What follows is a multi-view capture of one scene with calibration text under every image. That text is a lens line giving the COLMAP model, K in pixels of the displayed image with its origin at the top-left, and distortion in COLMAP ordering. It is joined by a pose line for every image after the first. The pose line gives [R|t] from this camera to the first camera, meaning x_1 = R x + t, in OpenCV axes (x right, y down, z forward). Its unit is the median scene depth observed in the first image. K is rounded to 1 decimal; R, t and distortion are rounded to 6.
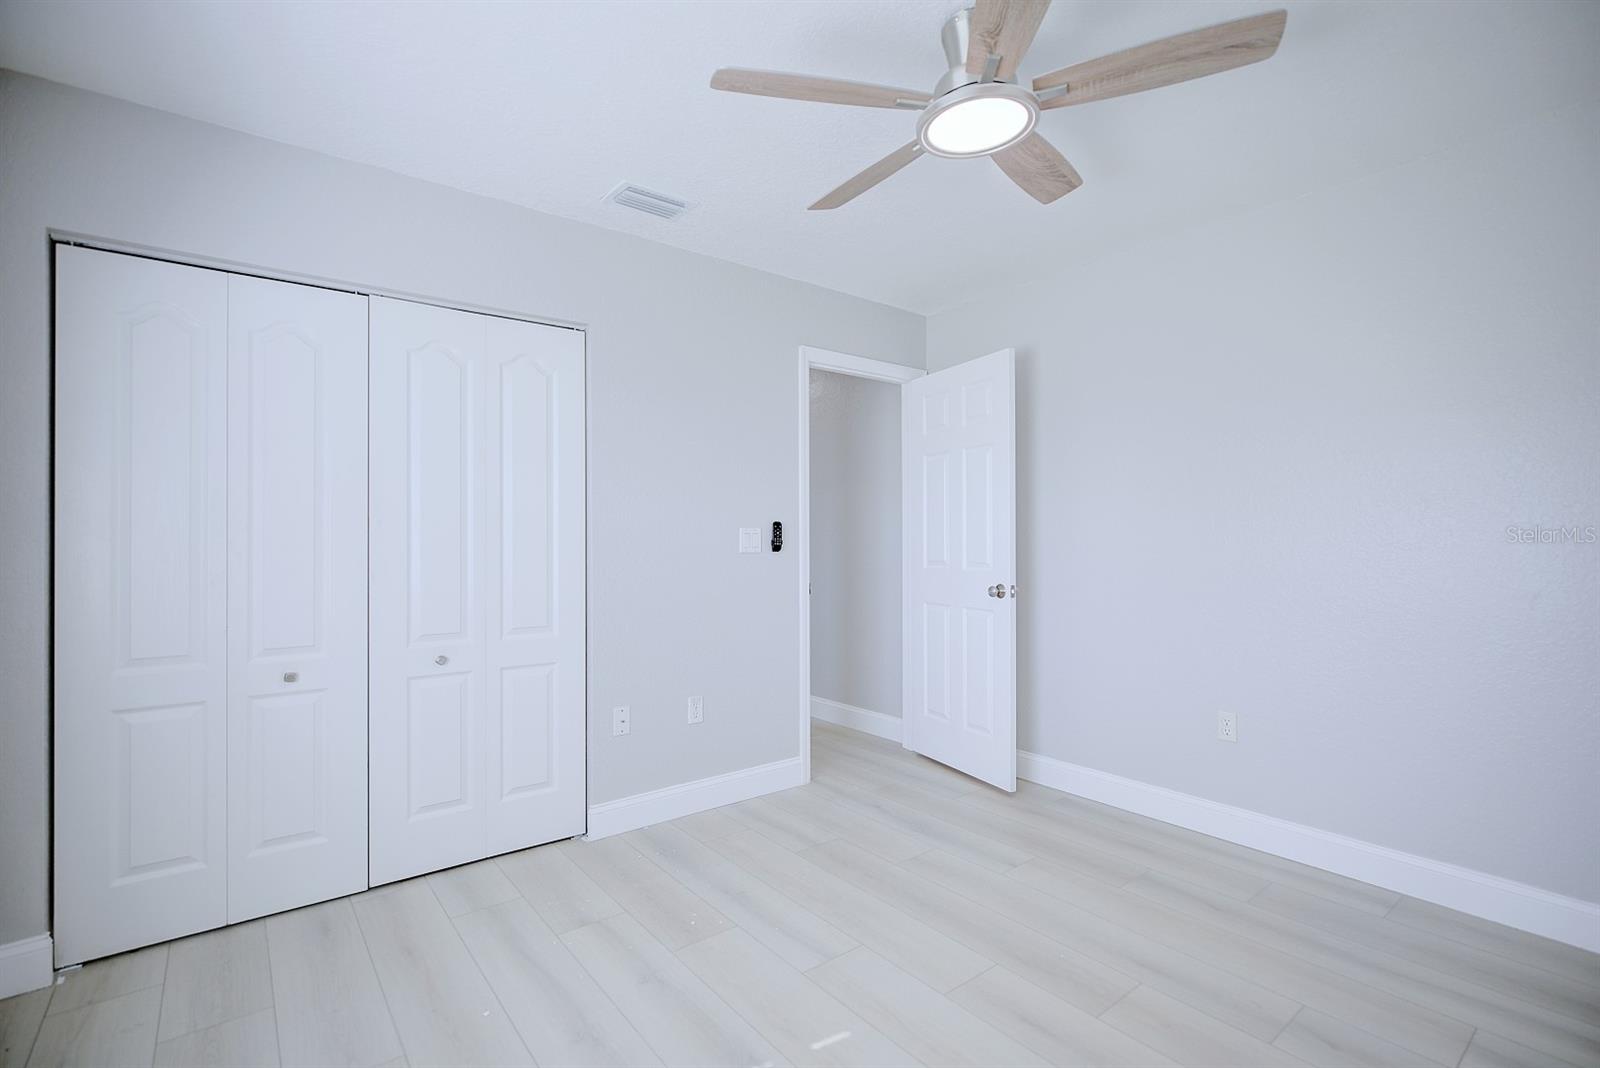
lens RADIAL K [[735.5, 0, 798.3], [0, 735.5, 530.9], [0, 0, 1]] dist [-0.006676, 0.001518]
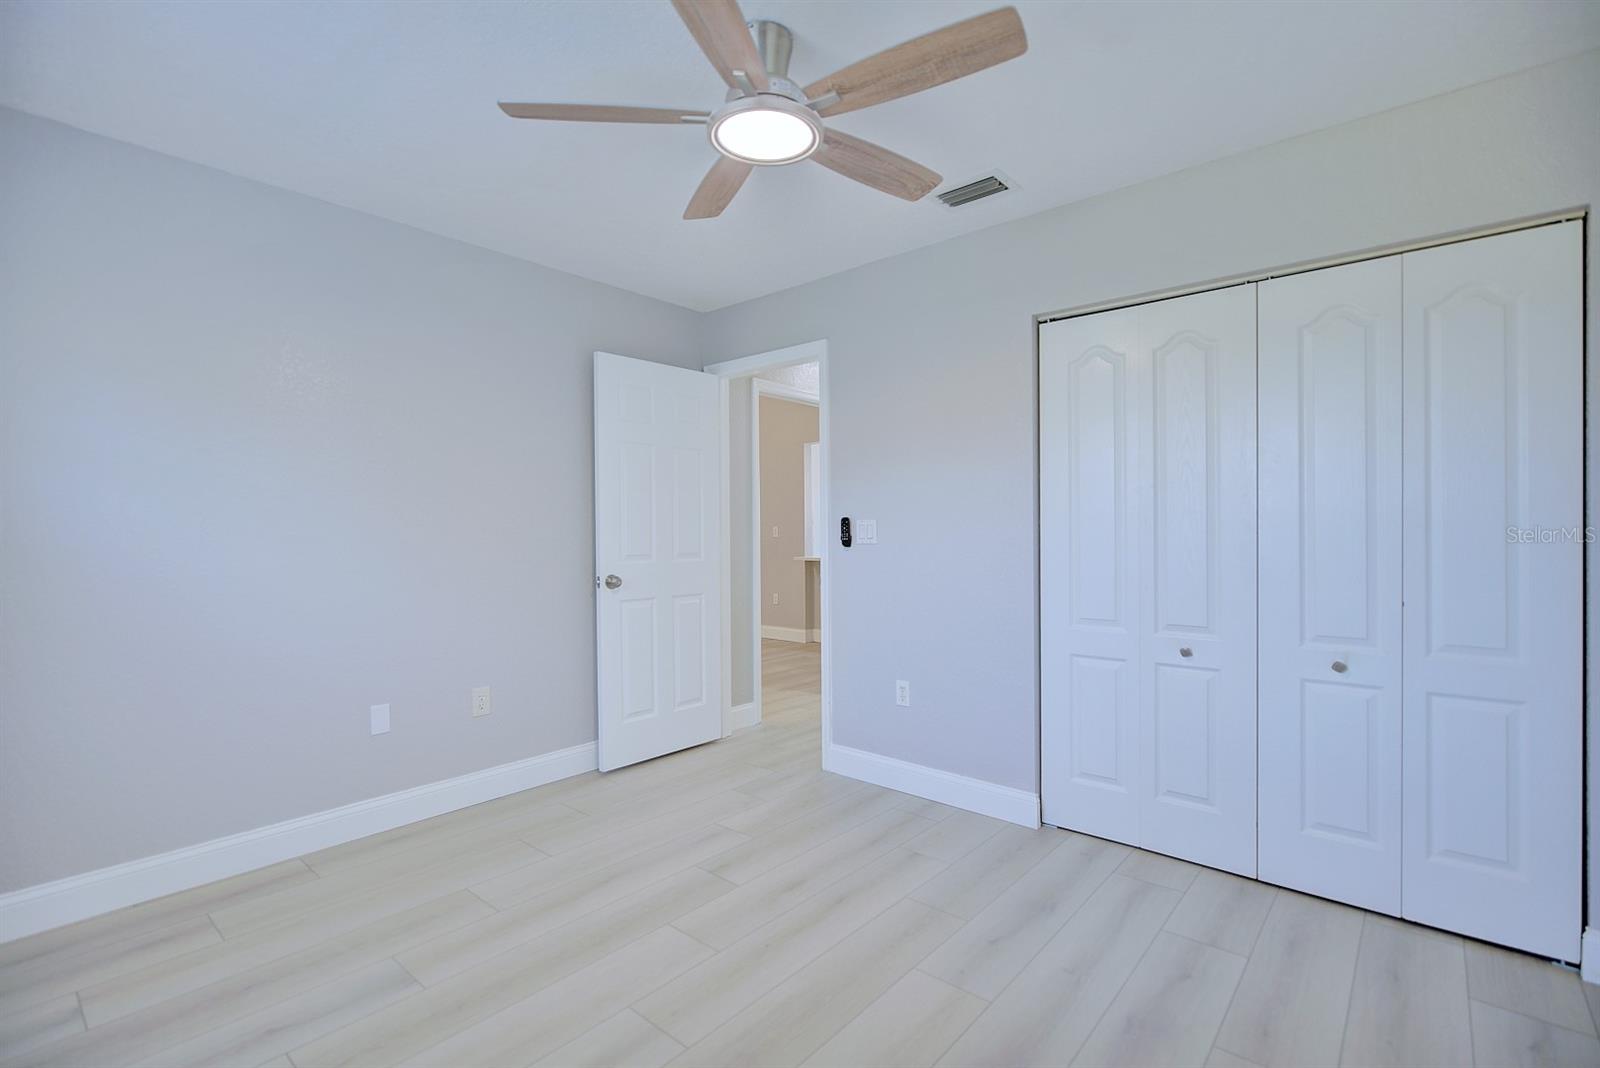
lens RADIAL K [[735.5, 0, 796.2], [0, 735.5, 533.9], [0, 0, 1]] dist [-0.006676, 0.001518]
pose [[0.183274, 0.012794, -0.982979, 0.261926], [0.008433, 0.999858, 0.014586, -0.001691], [0.983026, -0.010962, 0.183140, 0.197467]]
